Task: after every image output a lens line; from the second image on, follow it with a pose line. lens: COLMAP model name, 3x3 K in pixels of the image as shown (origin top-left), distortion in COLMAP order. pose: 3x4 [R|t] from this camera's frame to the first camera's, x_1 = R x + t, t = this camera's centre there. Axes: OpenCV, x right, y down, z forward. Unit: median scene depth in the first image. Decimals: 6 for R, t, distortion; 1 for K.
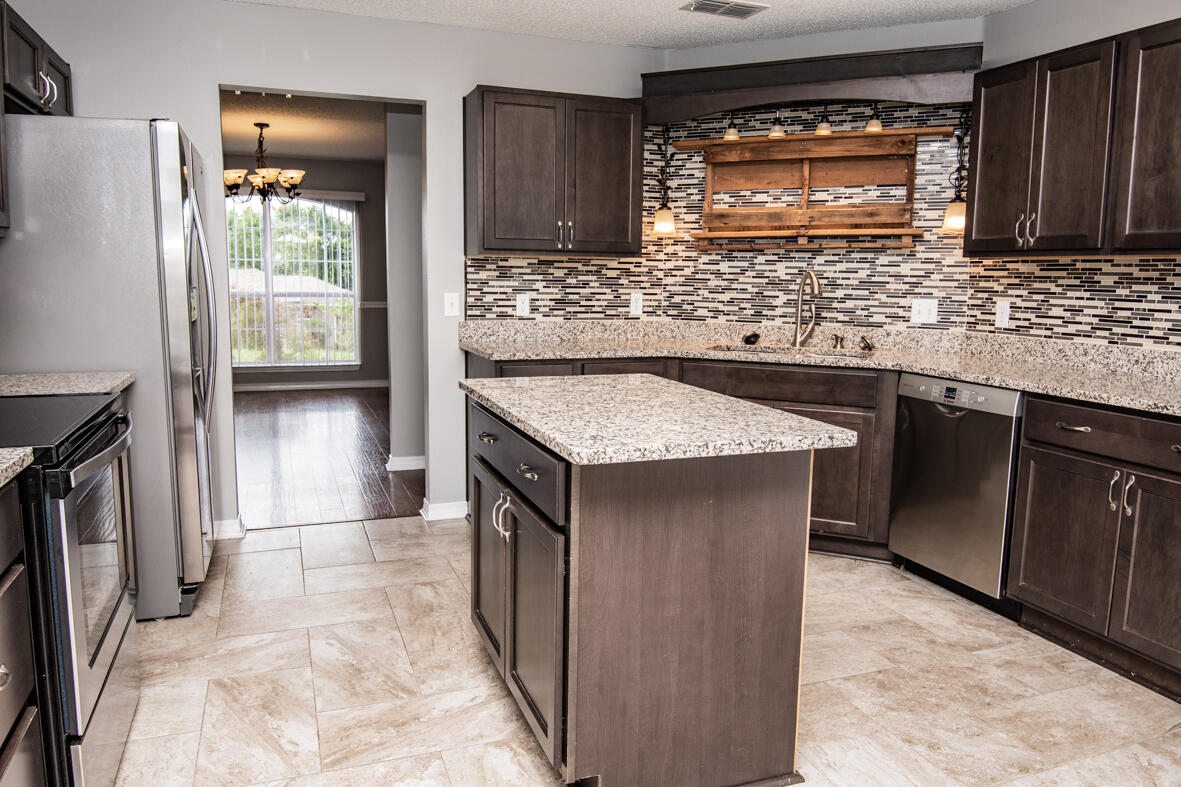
lens RADIAL K [[835.2, 0, 595.3], [0, 835.2, 391.1], [0, 0, 1]] dist [0.005277, -0.034442]
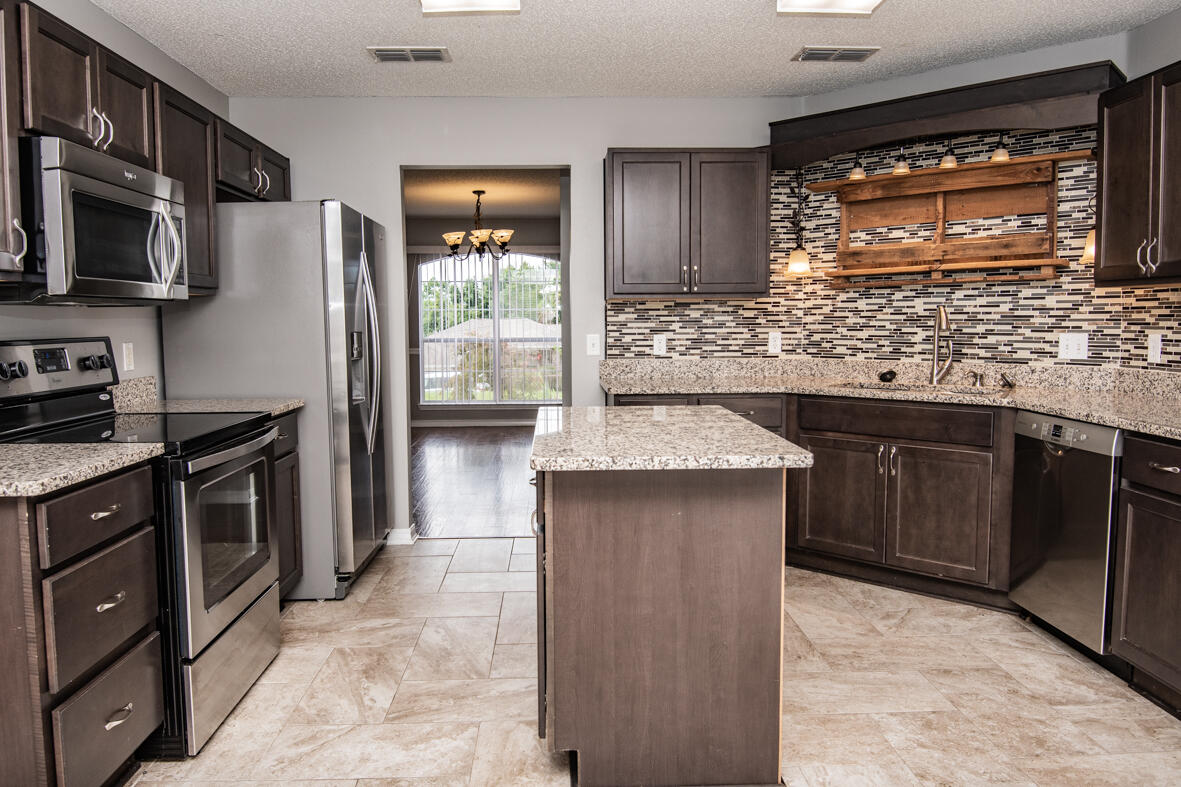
lens RADIAL K [[835.2, 0, 581.7], [0, 835.2, 390.7], [0, 0, 1]] dist [0.005277, -0.034442]
pose [[0.949501, 0.006011, -0.313707, 0.198799], [-0.022867, 0.998483, -0.050081, 0.015225], [0.312930, 0.054725, 0.948198, -0.056998]]
